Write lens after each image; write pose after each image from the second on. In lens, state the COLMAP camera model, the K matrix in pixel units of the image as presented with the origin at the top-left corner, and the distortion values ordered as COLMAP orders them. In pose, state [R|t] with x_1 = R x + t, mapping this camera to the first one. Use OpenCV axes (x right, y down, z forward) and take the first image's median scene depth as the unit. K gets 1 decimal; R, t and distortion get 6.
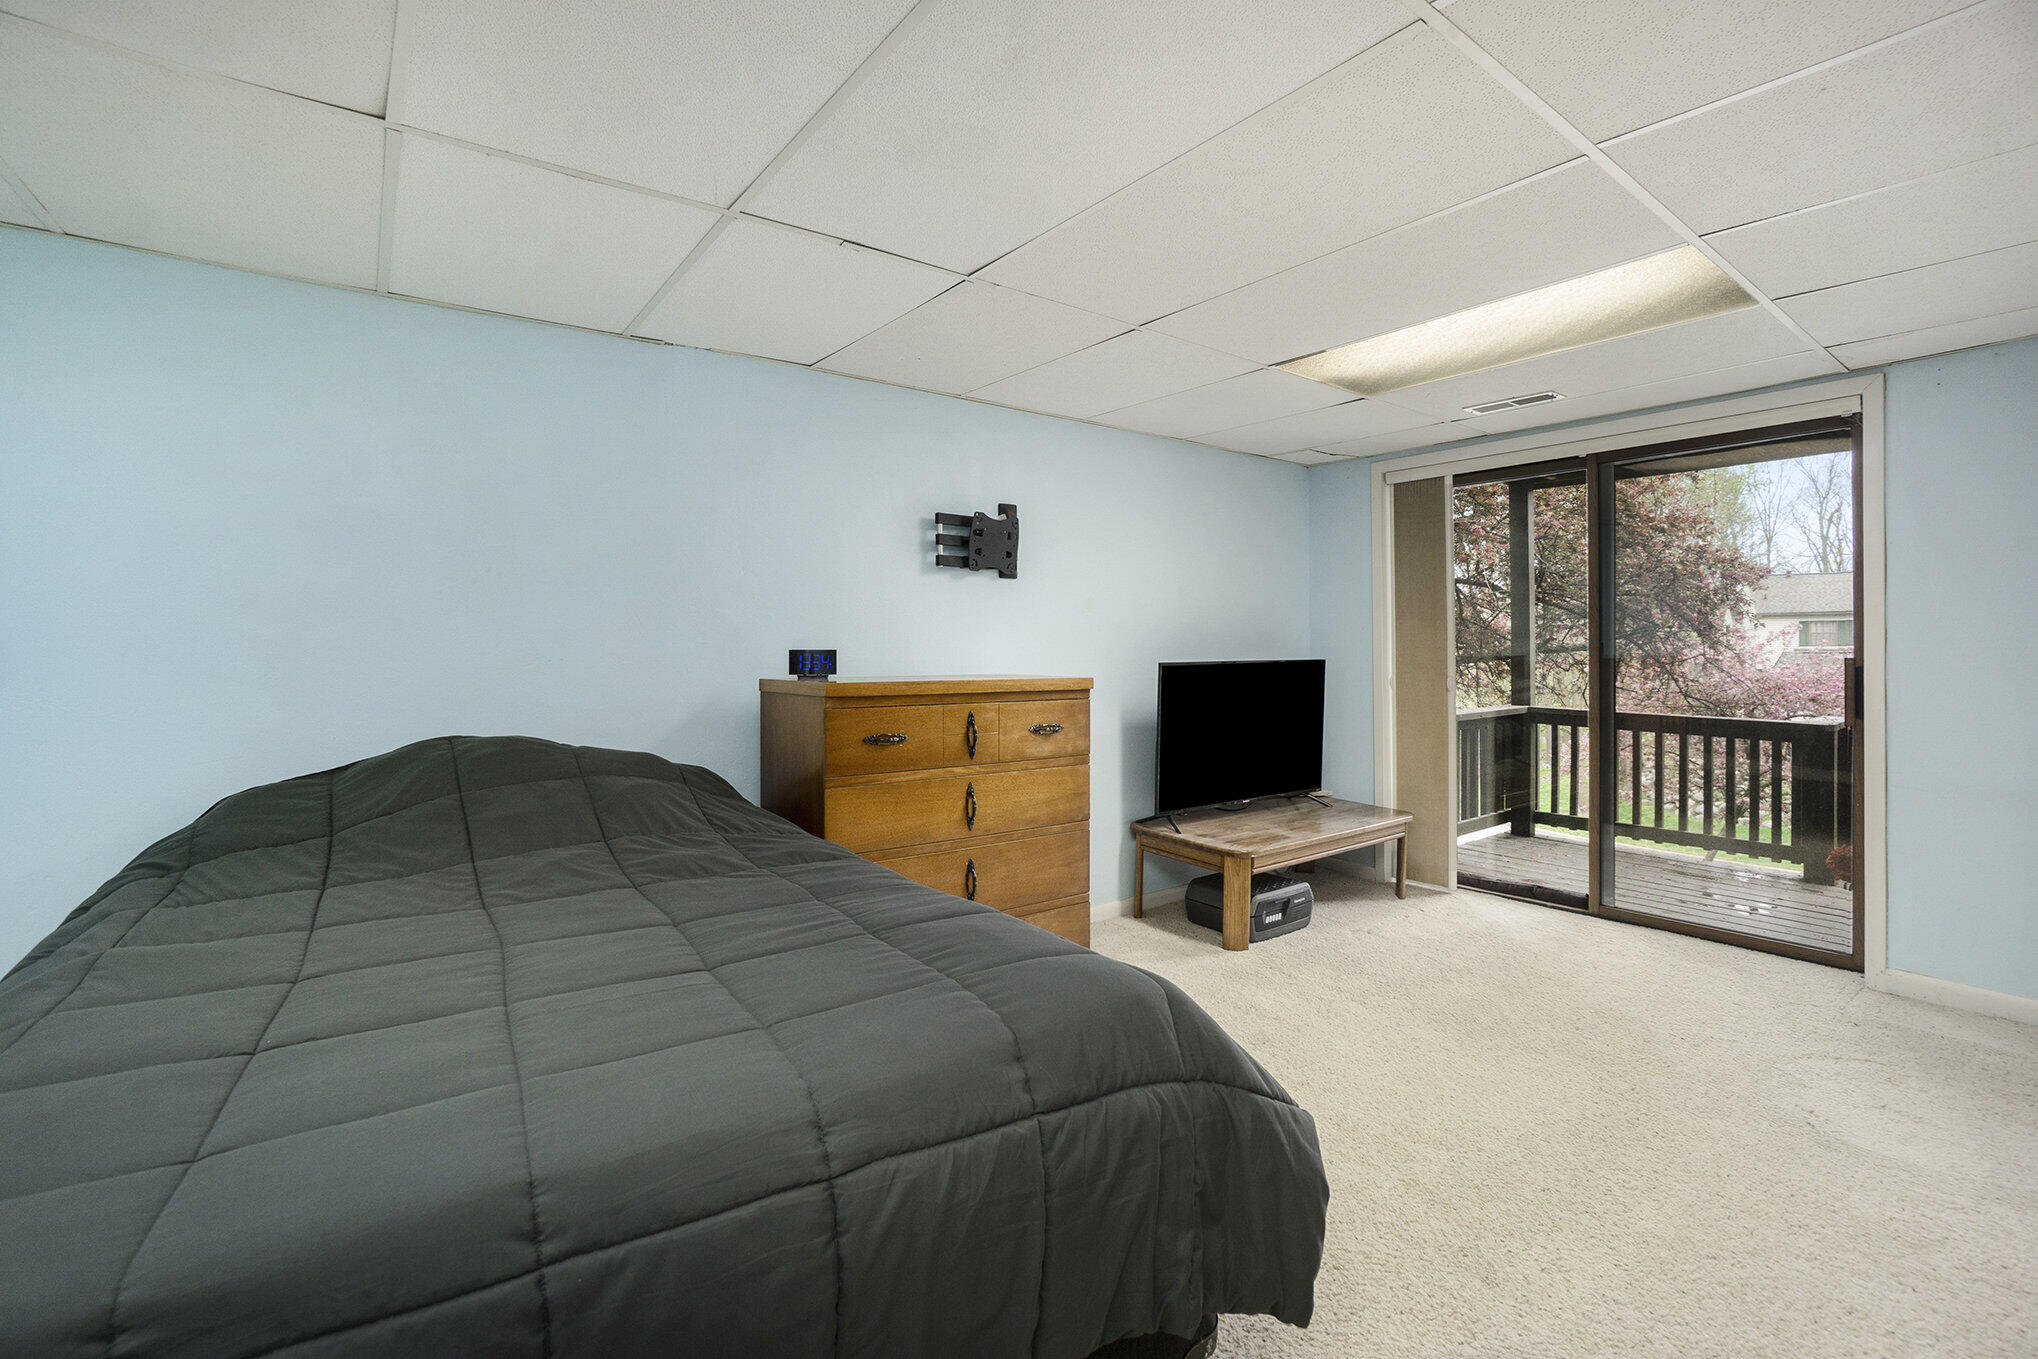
lens RADIAL K [[928.4, 0, 1018.1], [0, 928.4, 642.8], [0, 0, 1]] dist [0.000057, -0.000037]
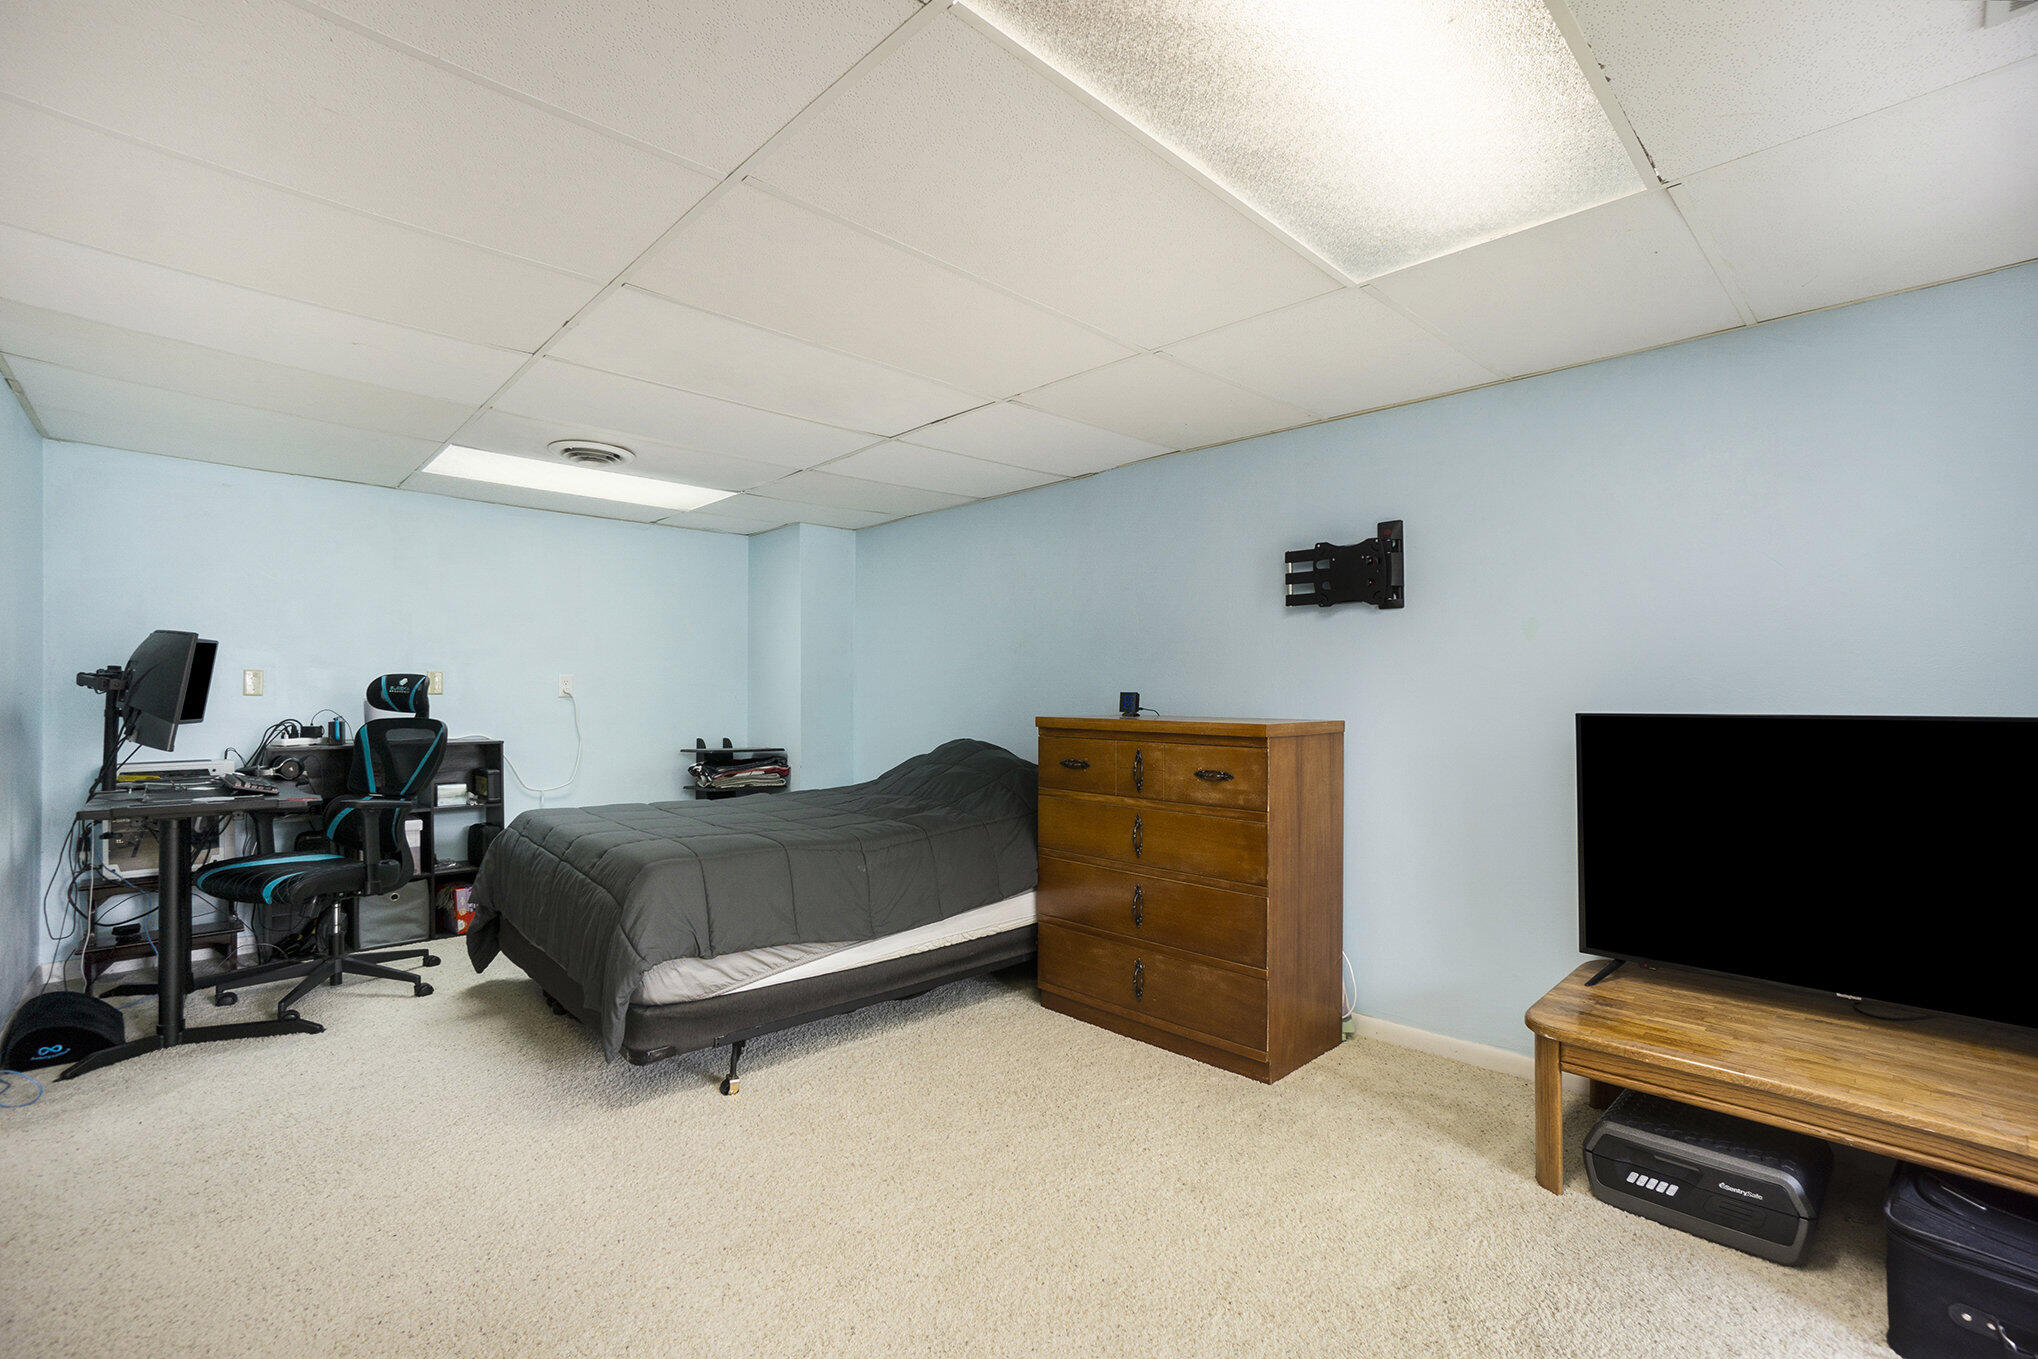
lens RADIAL K [[898.8, 0, 1019.0], [0, 898.8, 679.5], [0, 0, 1]] dist [-0.000334, -0.000025]
pose [[0.134050, -0.014926, -0.990862, 0.806810], [0.000777, 0.999888, -0.014957, 0.007347], [0.990974, 0.001235, 0.134047, 0.597011]]
